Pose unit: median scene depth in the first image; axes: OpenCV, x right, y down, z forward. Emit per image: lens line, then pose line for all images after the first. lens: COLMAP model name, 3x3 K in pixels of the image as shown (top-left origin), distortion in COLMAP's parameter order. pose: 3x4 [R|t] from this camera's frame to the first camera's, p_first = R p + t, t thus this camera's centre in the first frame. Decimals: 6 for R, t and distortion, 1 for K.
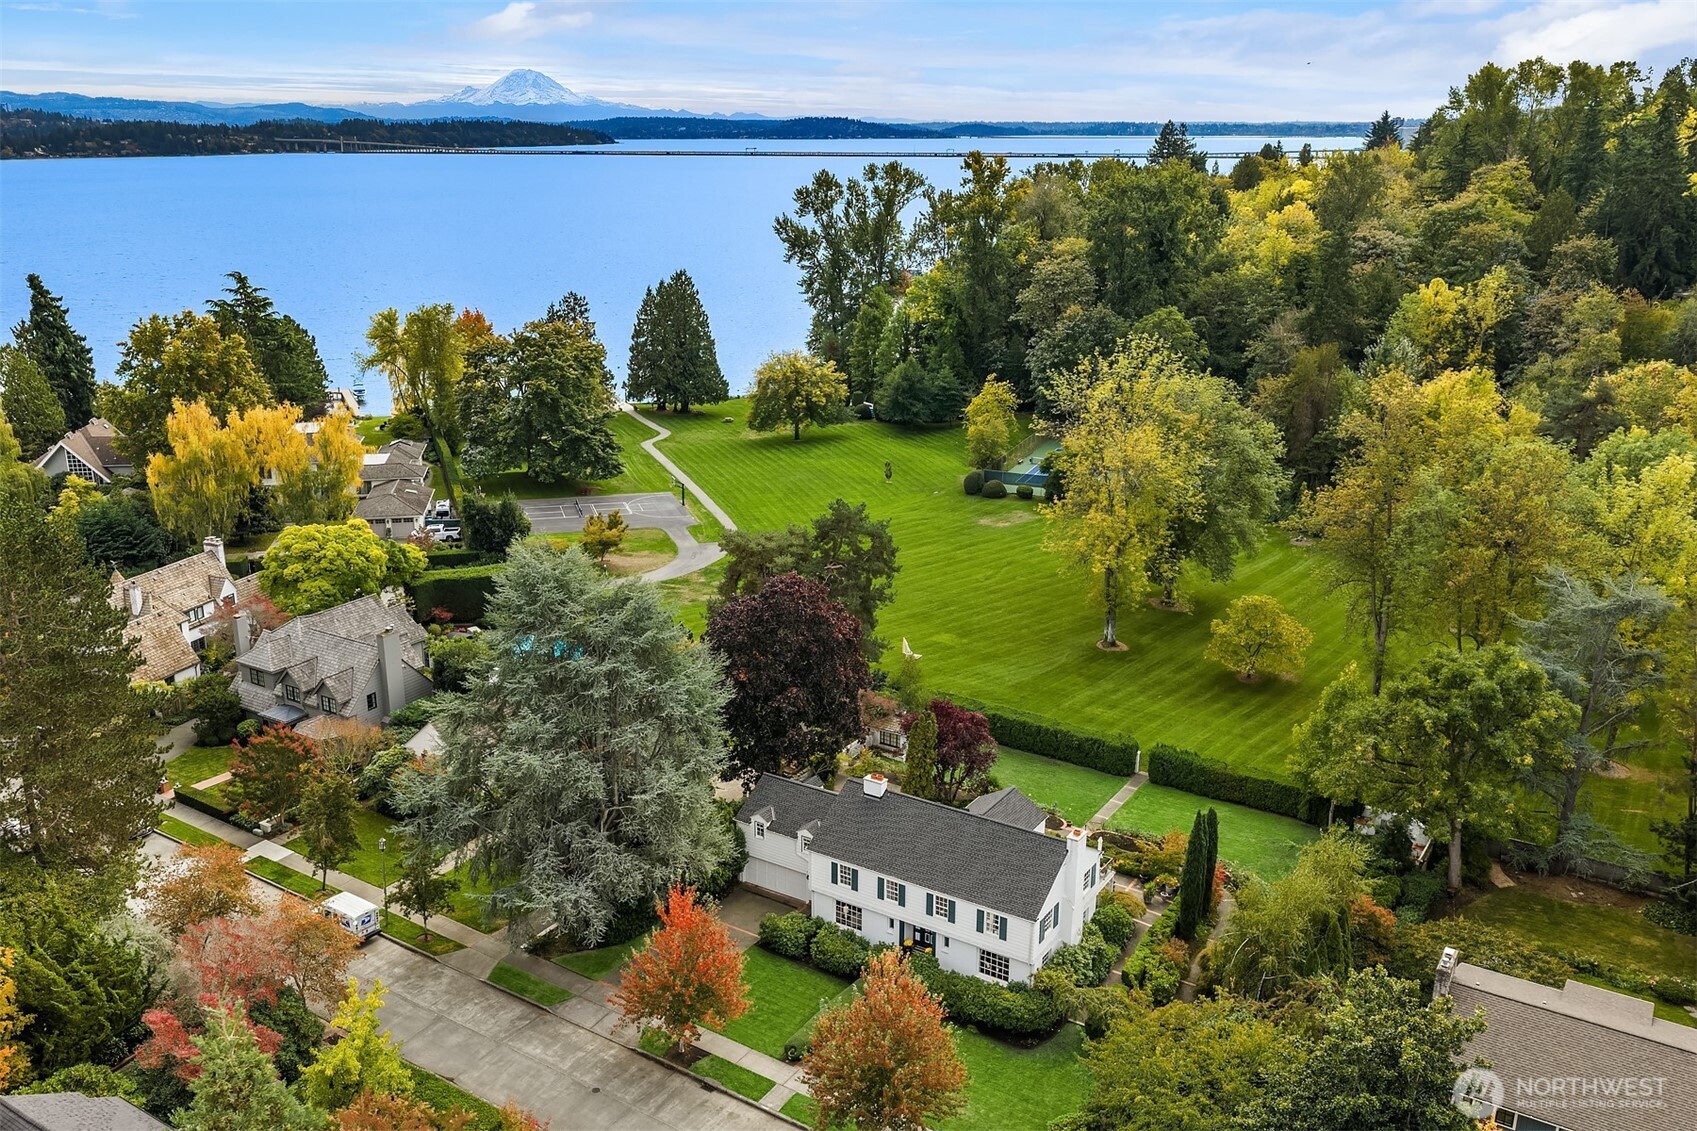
lens RADIAL K [[1395.9, 0, 848.5], [0, 1395.9, 565.5], [0, 0, 1]] dist [0.002870, -0.015824]
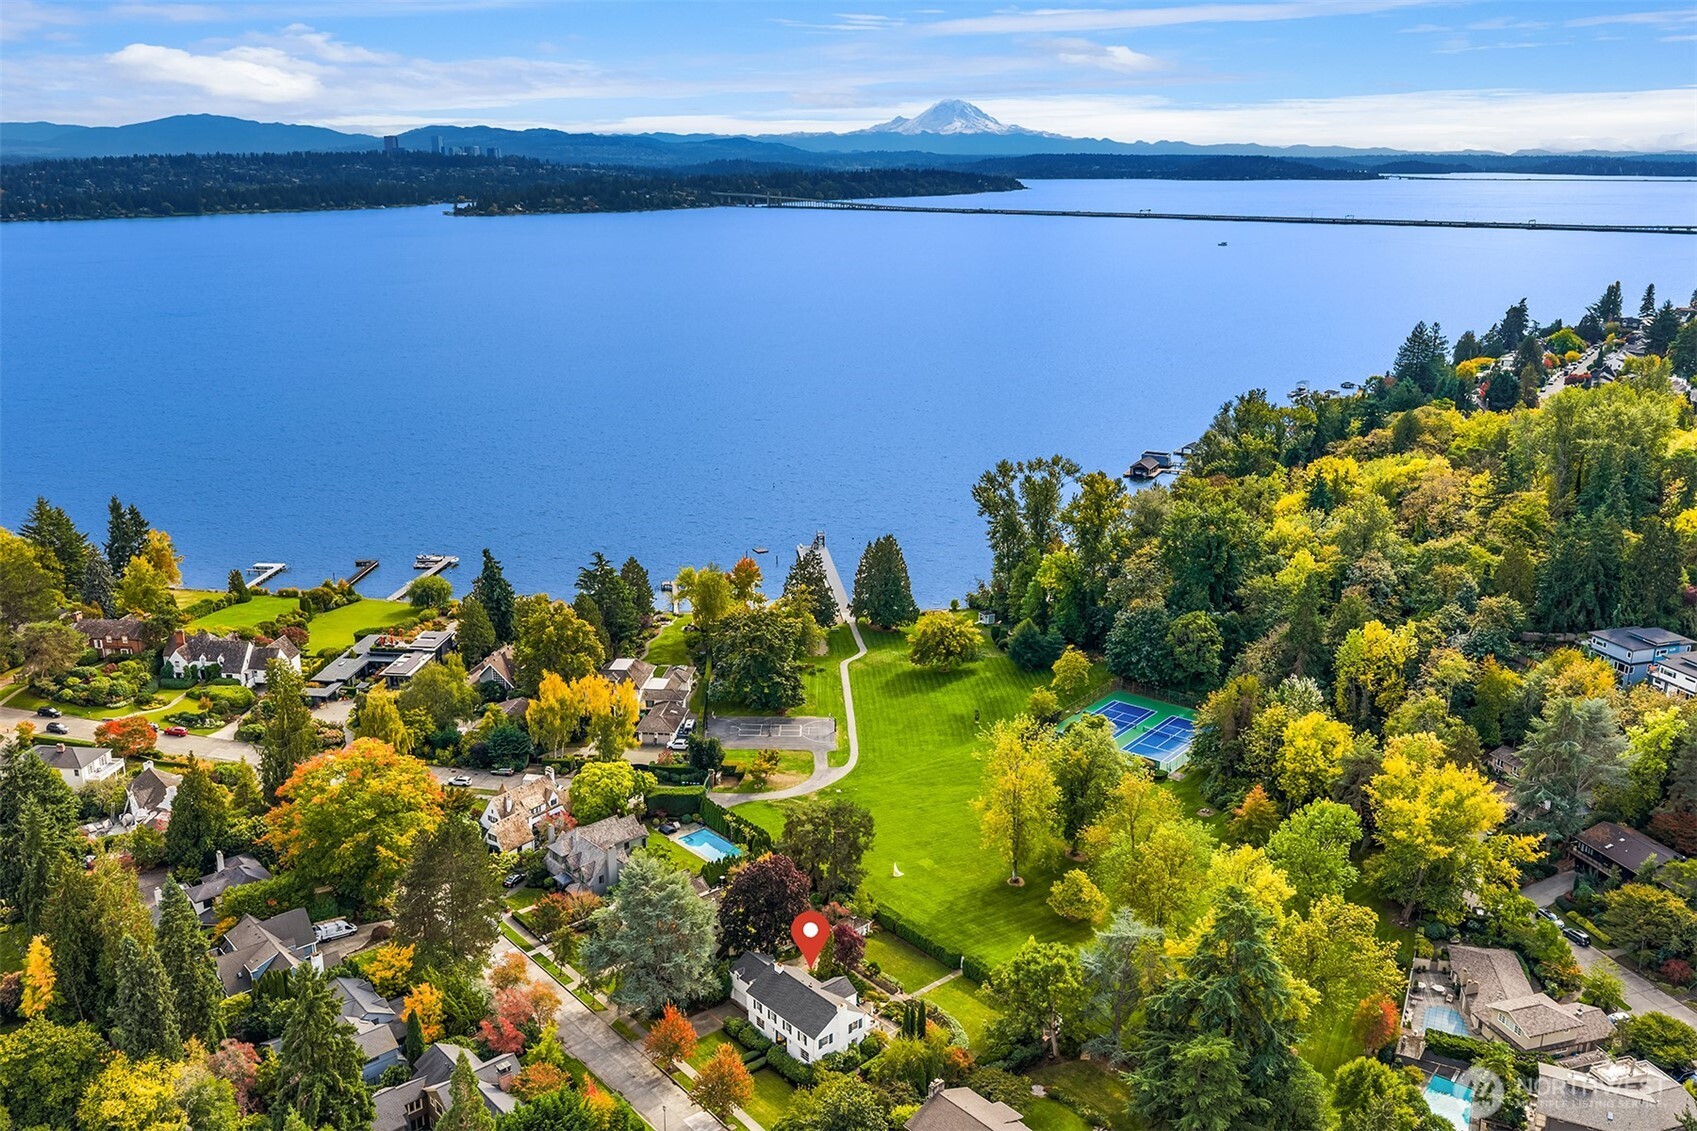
lens RADIAL K [[1395.9, 0, 848.5], [0, 1395.9, 565.5], [0, 0, 1]] dist [0.002870, -0.015824]
pose [[0.959412, 0.079802, -0.270482, 0.463635], [-0.085030, 0.996349, -0.007644, -0.328870], [0.268884, 0.030333, 0.962695, -0.798744]]
